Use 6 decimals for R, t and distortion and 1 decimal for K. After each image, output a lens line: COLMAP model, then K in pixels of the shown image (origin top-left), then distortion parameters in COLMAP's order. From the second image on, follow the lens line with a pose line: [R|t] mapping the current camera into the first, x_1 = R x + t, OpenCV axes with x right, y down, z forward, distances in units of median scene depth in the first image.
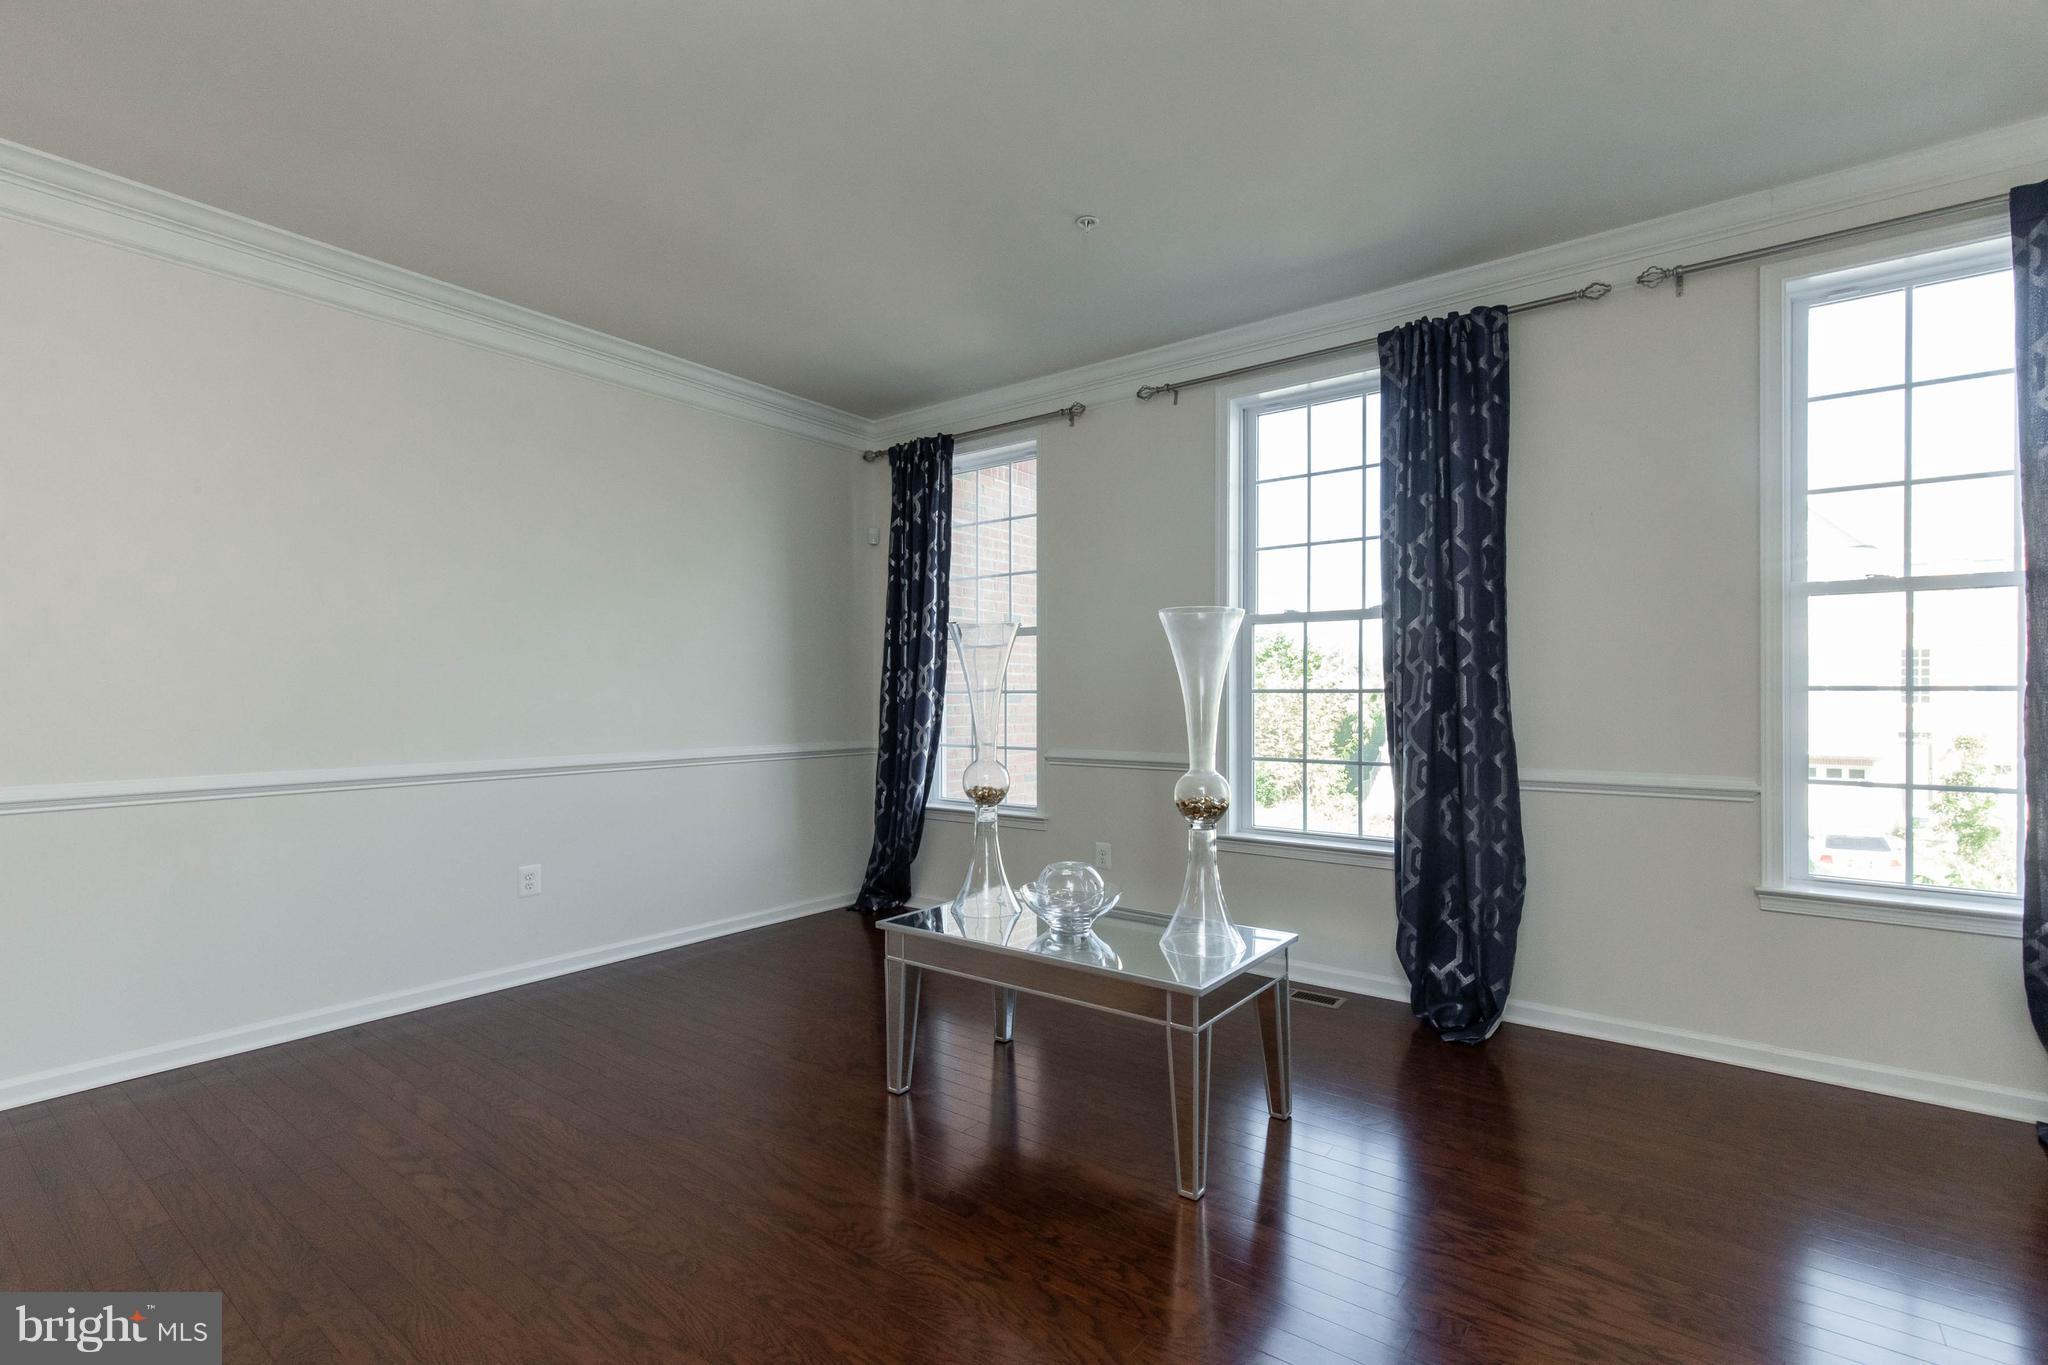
lens RADIAL K [[919.2, 0, 1026.8], [0, 919.2, 688.6], [0, 0, 1]] dist [0.002292, 0.000564]
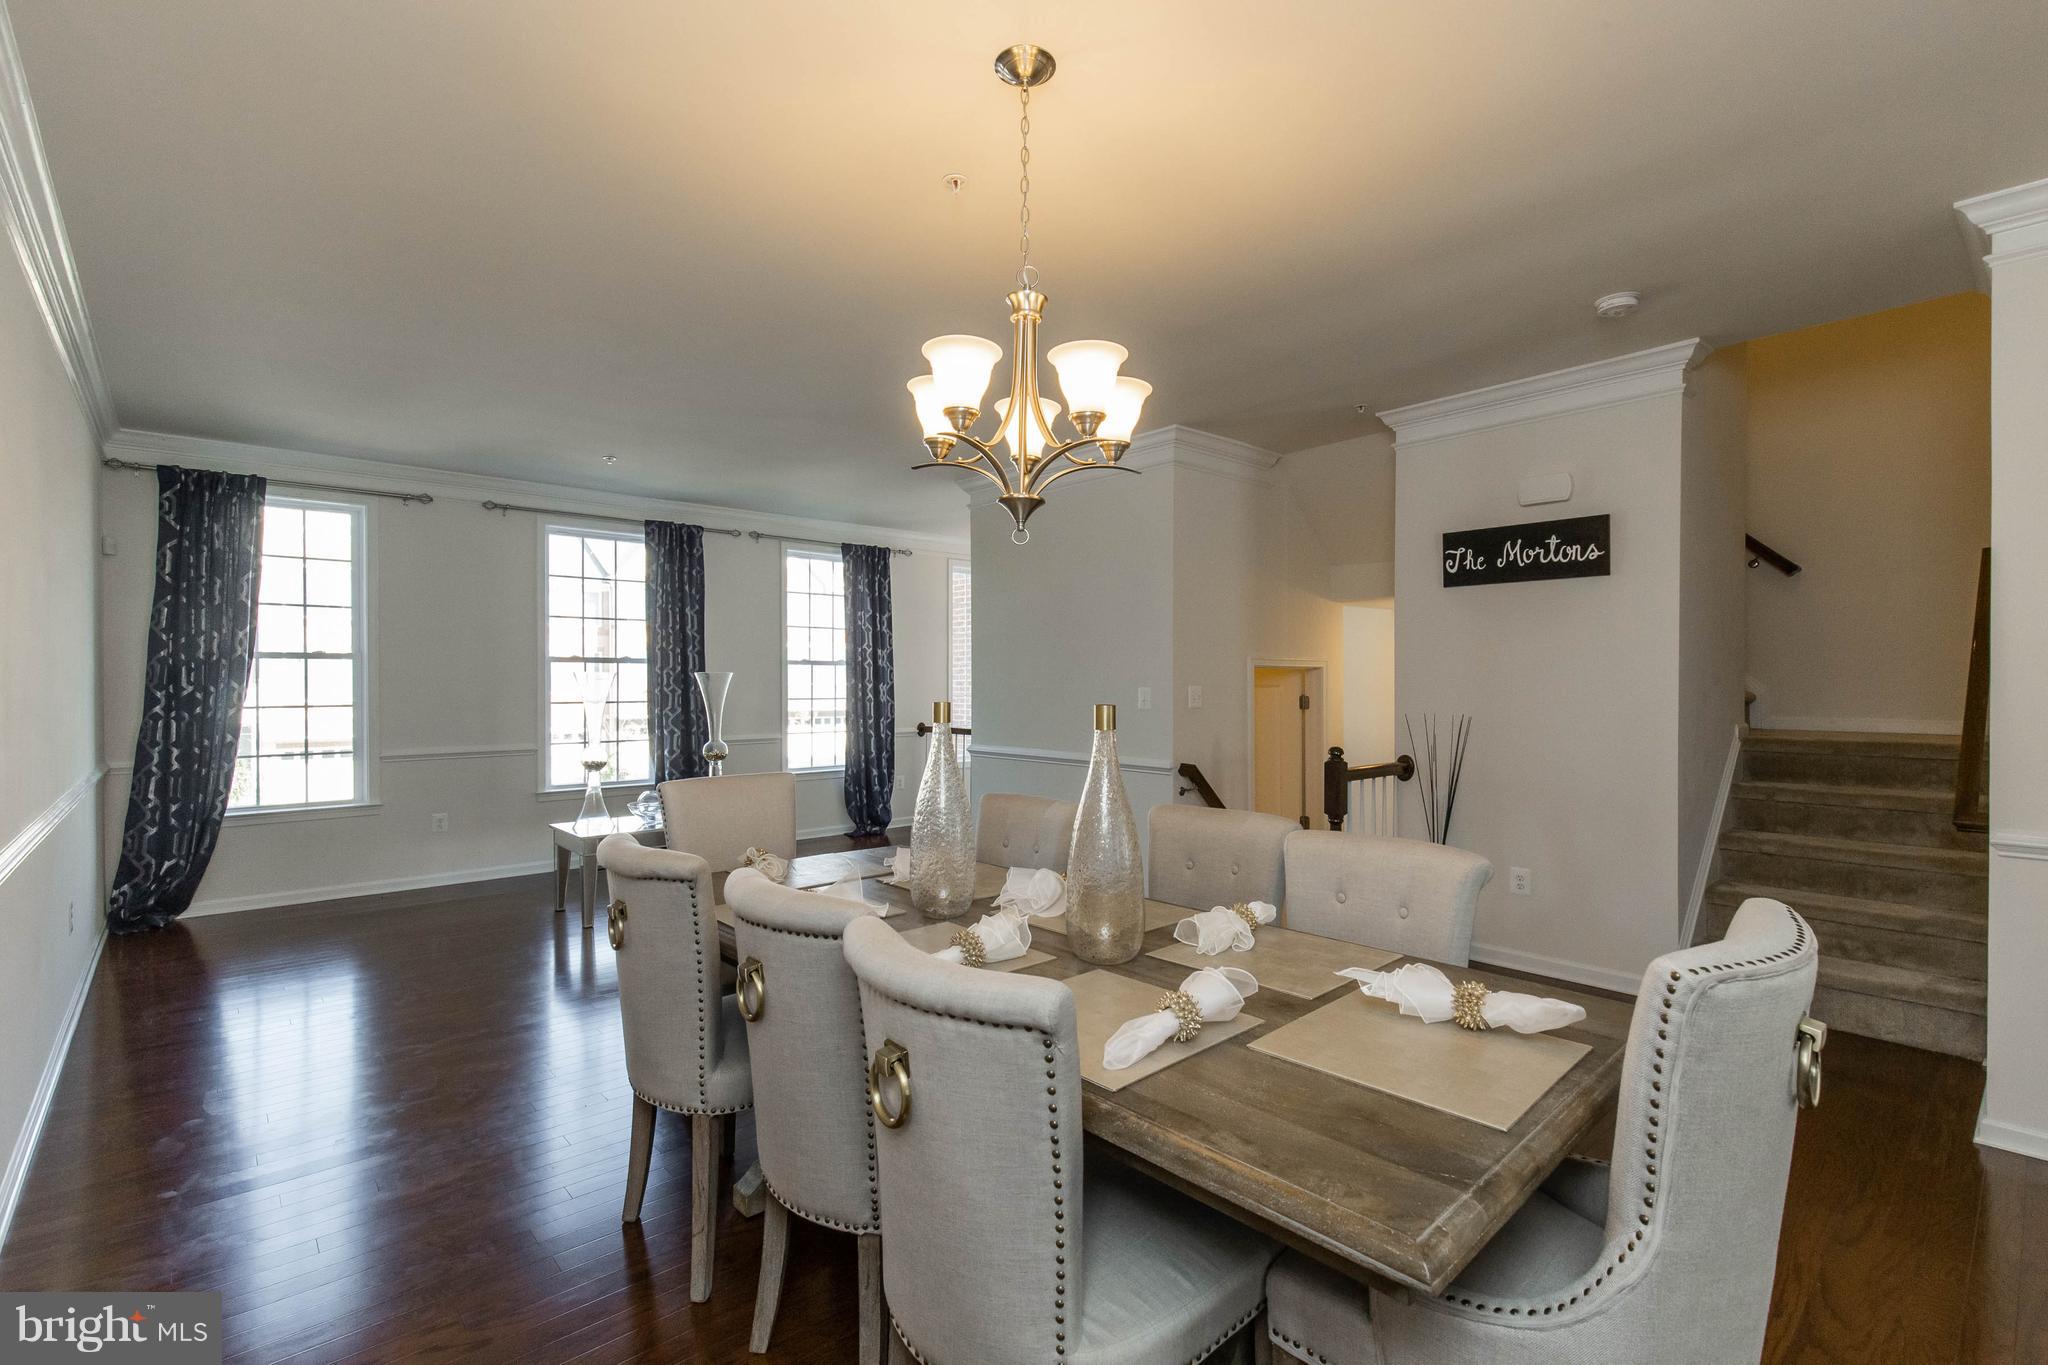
lens RADIAL K [[919.2, 0, 1026.8], [0, 919.2, 688.6], [0, 0, 1]] dist [0.002292, 0.000564]
pose [[0.195786, -0.001337, 0.980646, -1.390994], [0.004431, 0.999990, 0.000479, -0.023306], [-0.980637, 0.004251, 0.195790, -0.182466]]
